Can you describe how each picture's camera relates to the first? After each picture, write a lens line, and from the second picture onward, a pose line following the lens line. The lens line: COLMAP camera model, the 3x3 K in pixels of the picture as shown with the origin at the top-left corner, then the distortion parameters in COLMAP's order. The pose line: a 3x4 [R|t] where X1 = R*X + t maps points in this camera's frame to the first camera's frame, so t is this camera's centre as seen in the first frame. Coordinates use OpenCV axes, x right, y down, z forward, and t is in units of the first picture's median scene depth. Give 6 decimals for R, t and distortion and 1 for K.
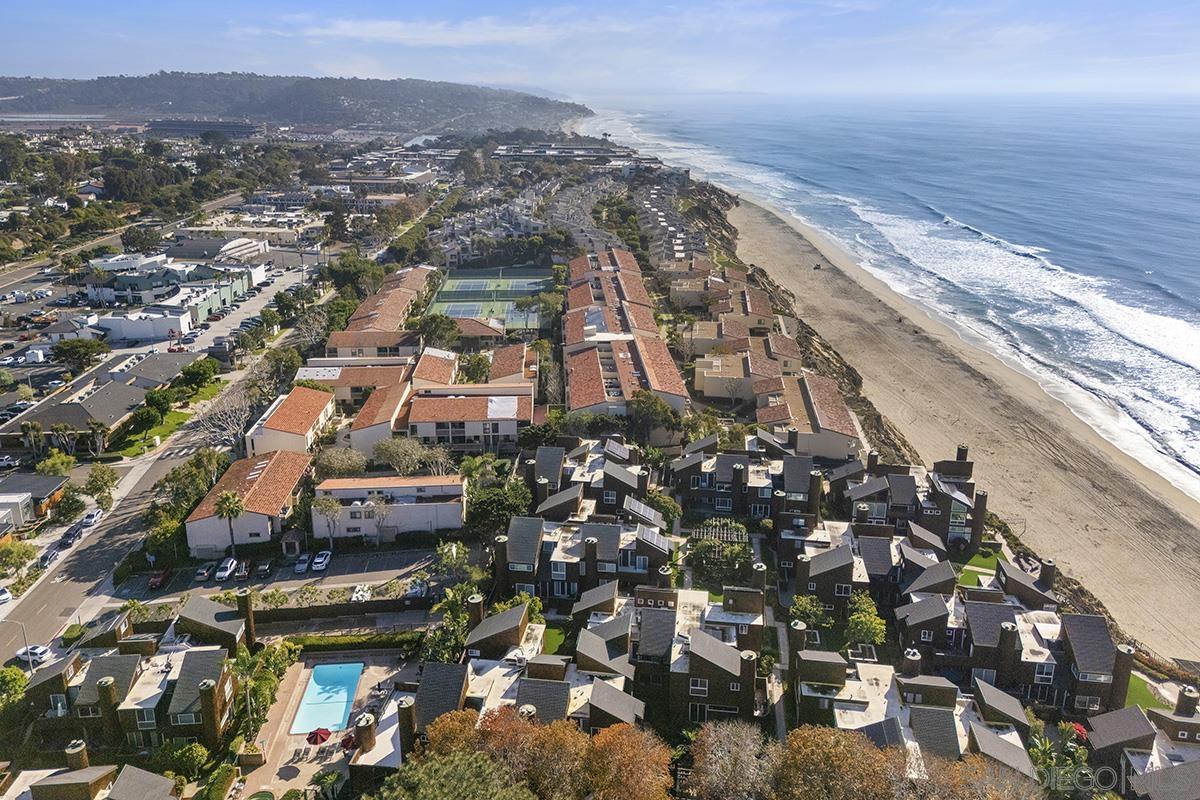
lens RADIAL K [[857.0, 0, 625.5], [0, 857.0, 340.1], [0, 0, 1]] dist [0.054286, -0.038094]
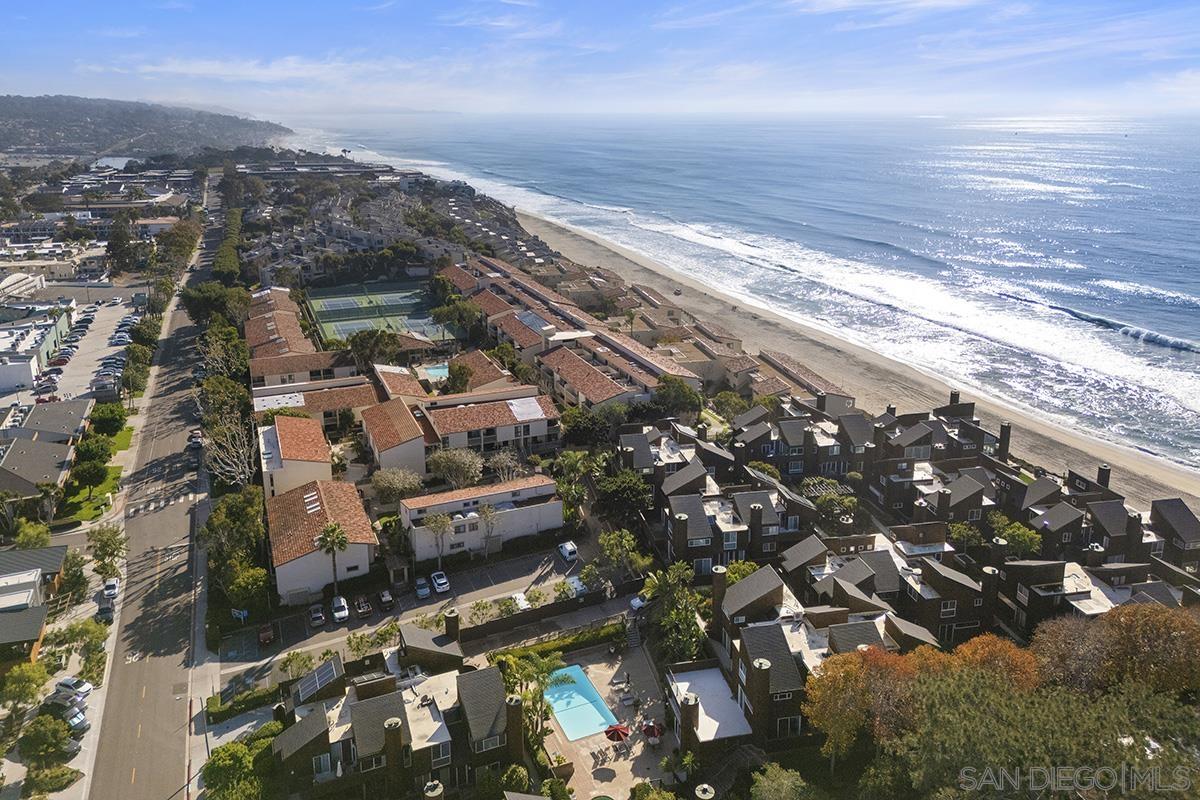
lens RADIAL K [[857.0, 0, 625.5], [0, 857.0, 340.1], [0, 0, 1]] dist [0.054286, -0.038094]
pose [[0.946884, -0.090838, 0.308478, -0.331481], [0.096630, 0.995314, -0.003517, 0.015071], [-0.306713, 0.033139, 0.951225, 0.039048]]
